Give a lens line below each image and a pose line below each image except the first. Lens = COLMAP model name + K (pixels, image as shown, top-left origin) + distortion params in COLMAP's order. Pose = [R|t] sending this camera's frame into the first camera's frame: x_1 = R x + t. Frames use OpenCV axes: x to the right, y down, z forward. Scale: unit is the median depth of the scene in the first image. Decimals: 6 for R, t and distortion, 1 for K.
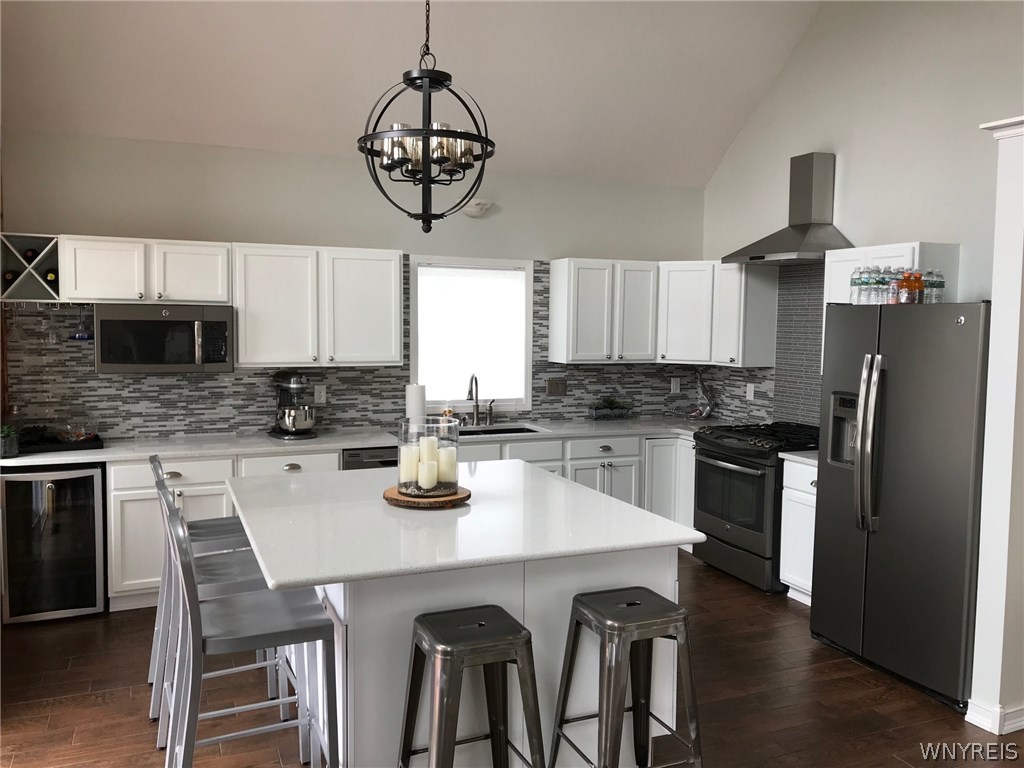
lens RADIAL K [[829.2, 0, 511.7], [0, 829.2, 382.5], [0, 0, 1]] dist [0.044554, -0.040206]
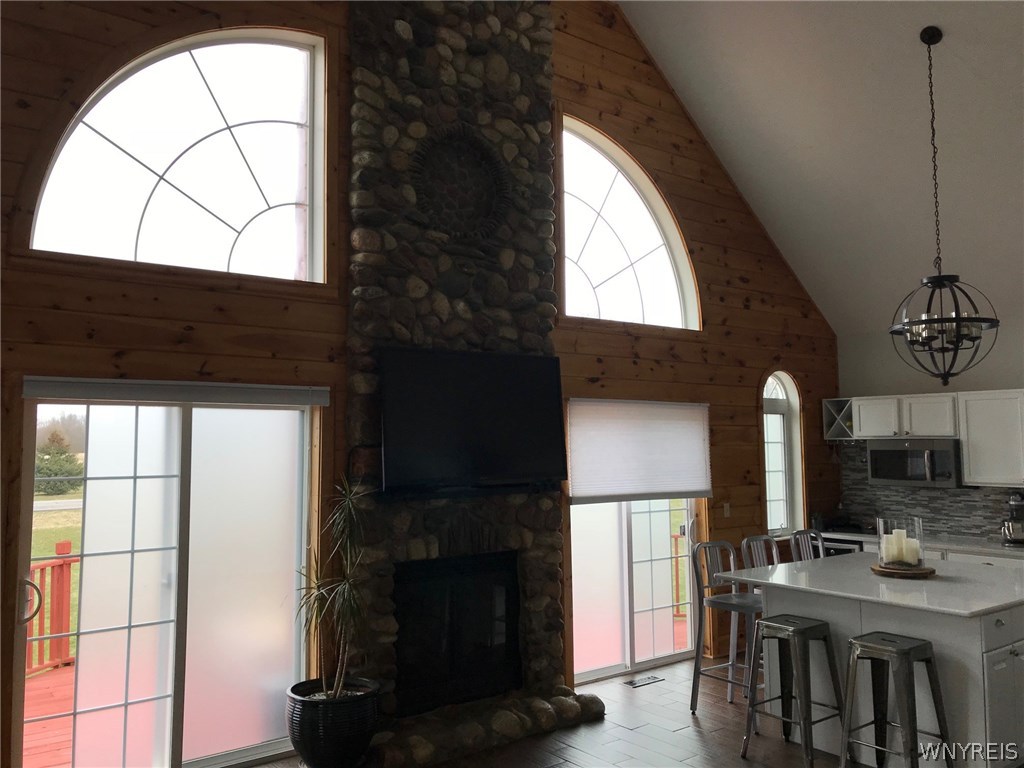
lens RADIAL K [[829.2, 0, 506.4], [0, 829.2, 377.1], [0, 0, 1]] dist [0.044554, -0.040206]
pose [[0.244889, -0.090362, -0.965331, 0.802627], [-0.063354, 0.992028, -0.108933, 0.002629], [0.967479, 0.087834, 0.237212, -0.030645]]
